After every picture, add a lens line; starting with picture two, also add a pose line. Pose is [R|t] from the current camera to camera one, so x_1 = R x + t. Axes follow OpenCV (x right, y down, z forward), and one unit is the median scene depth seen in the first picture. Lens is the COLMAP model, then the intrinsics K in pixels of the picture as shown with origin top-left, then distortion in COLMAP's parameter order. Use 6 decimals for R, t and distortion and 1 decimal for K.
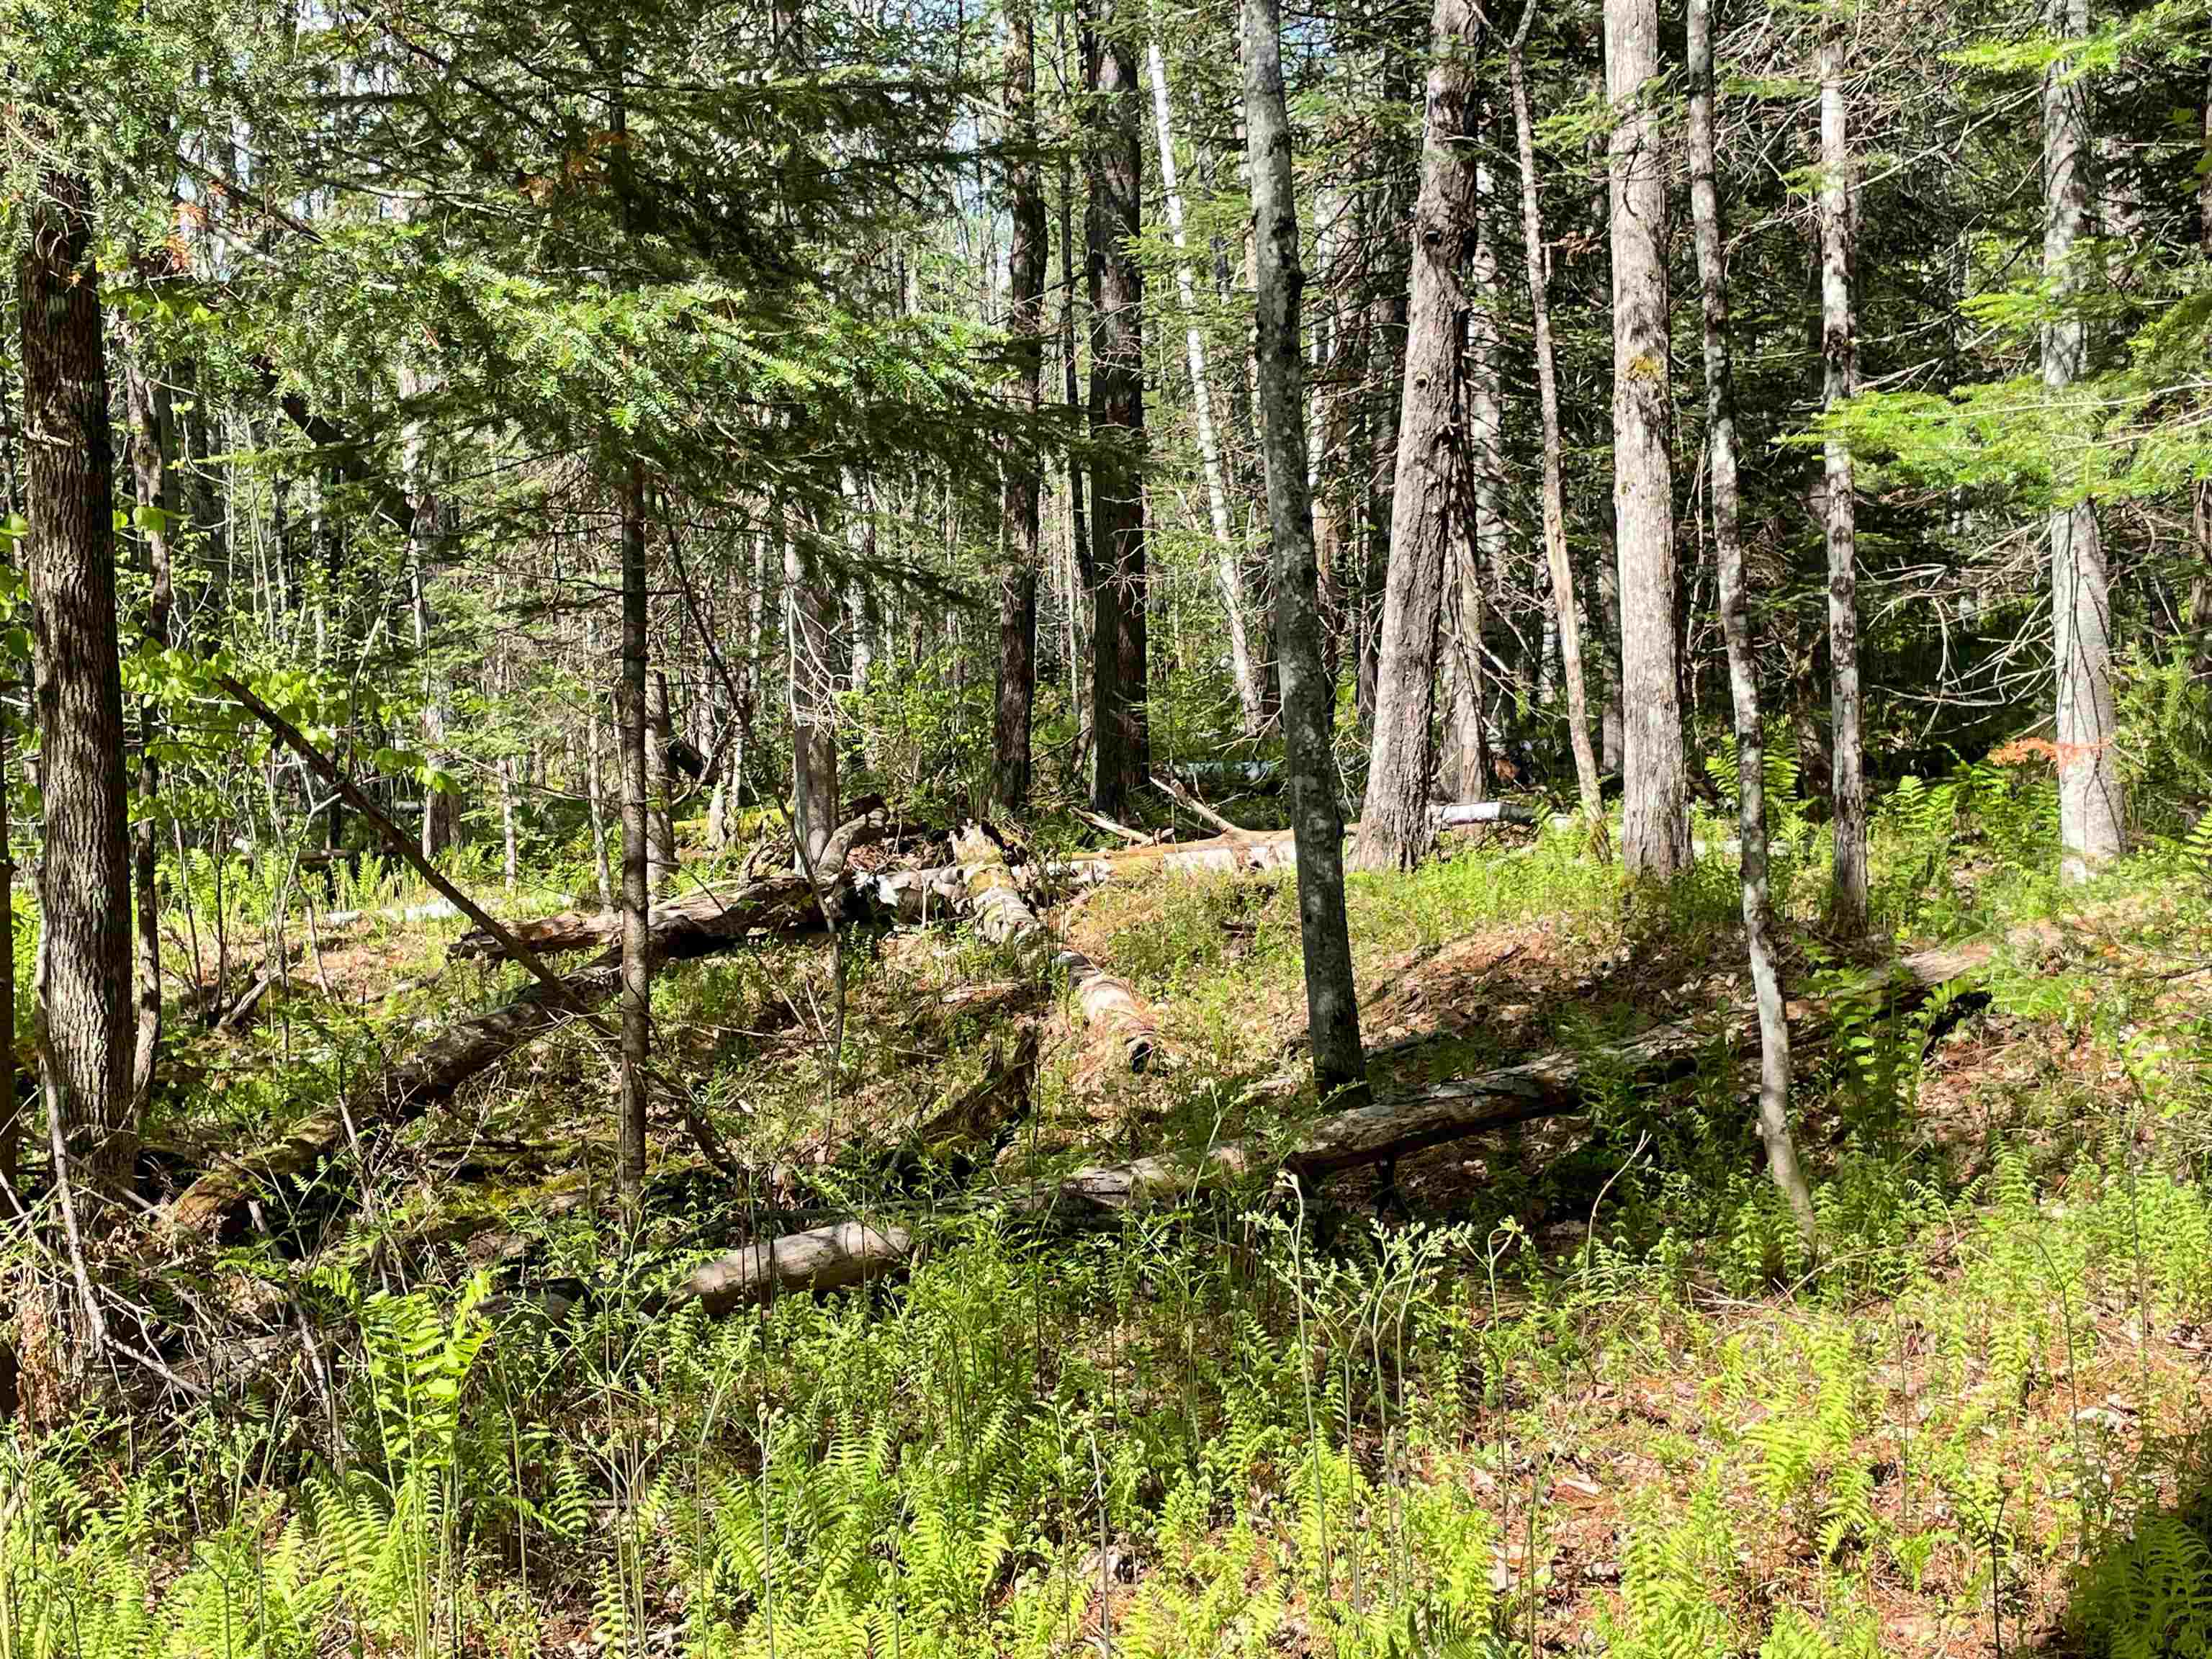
lens RADIAL K [[2840.8, 0, 1104.1], [0, 2840.8, 827.9], [0, 0, 1]] dist [0.193749, 0.000000]
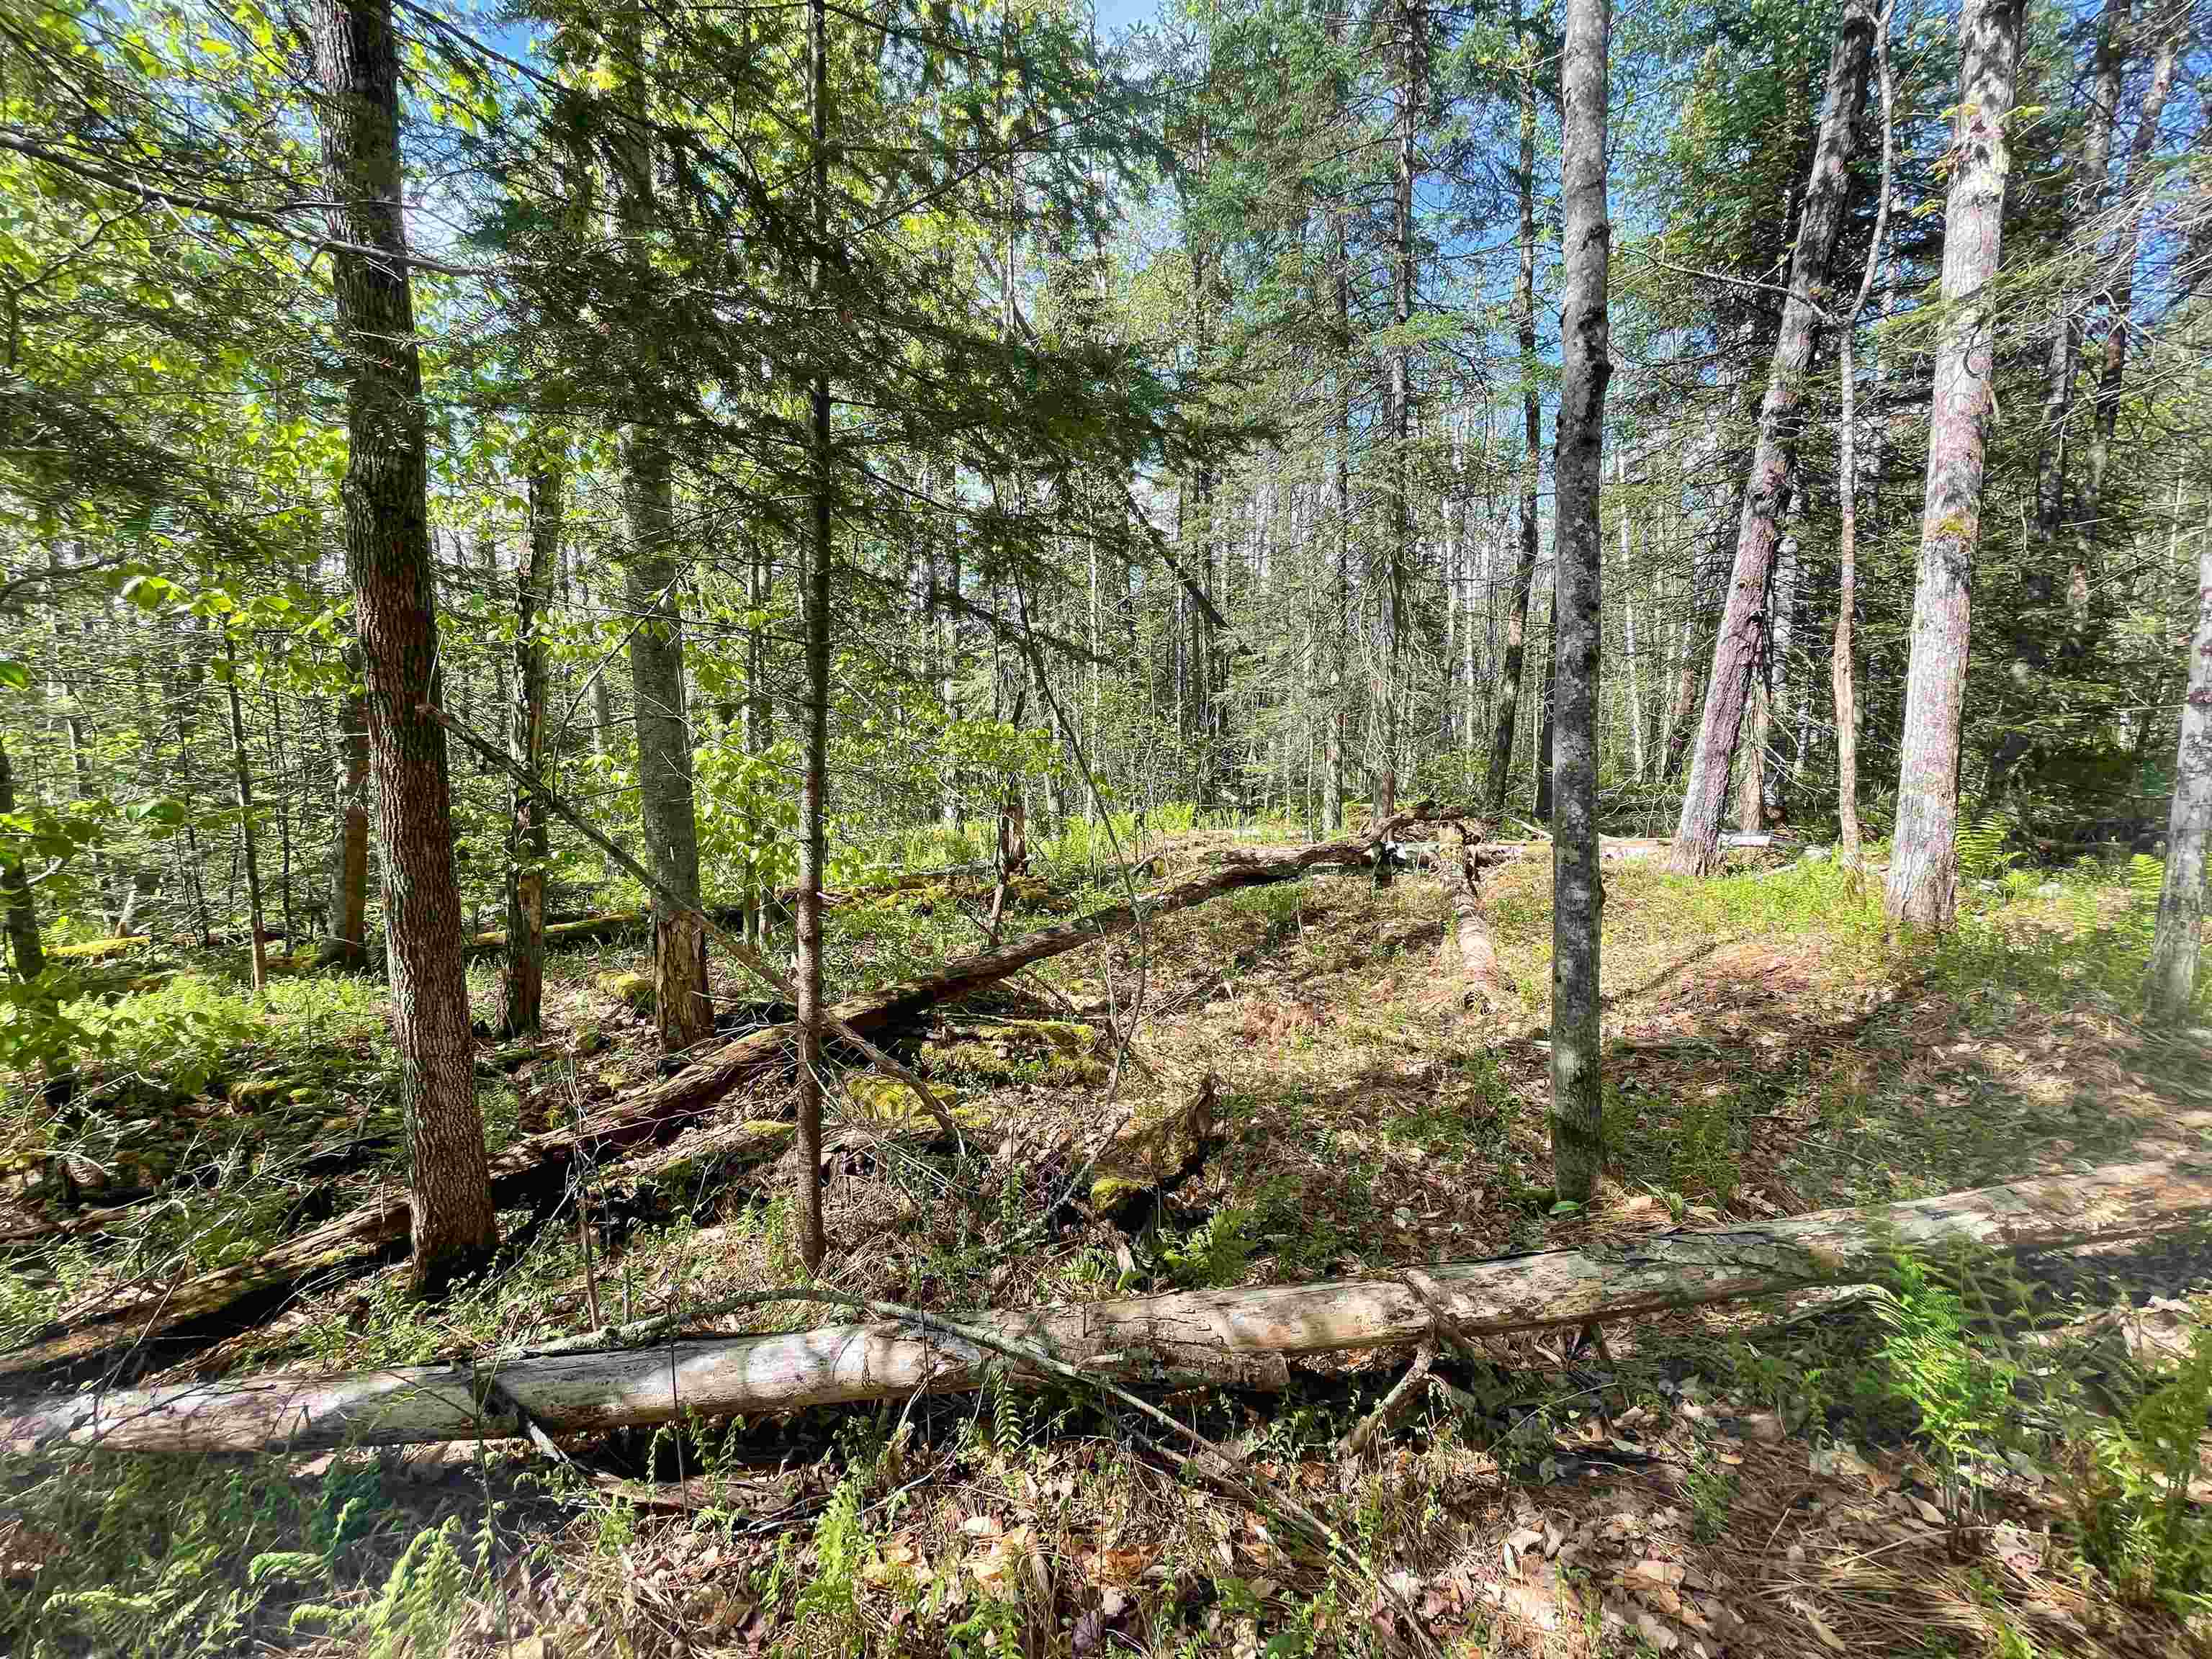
lens RADIAL K [[888.8, 0, 1108.9], [0, 888.8, 833.0], [0, 0, 1]] dist [0.000227, 0.000707]
pose [[0.876944, 0.090178, -0.472056, 0.045046], [-0.068318, 0.995654, 0.063286, -0.019542], [0.475711, -0.023248, 0.879294, 0.365360]]
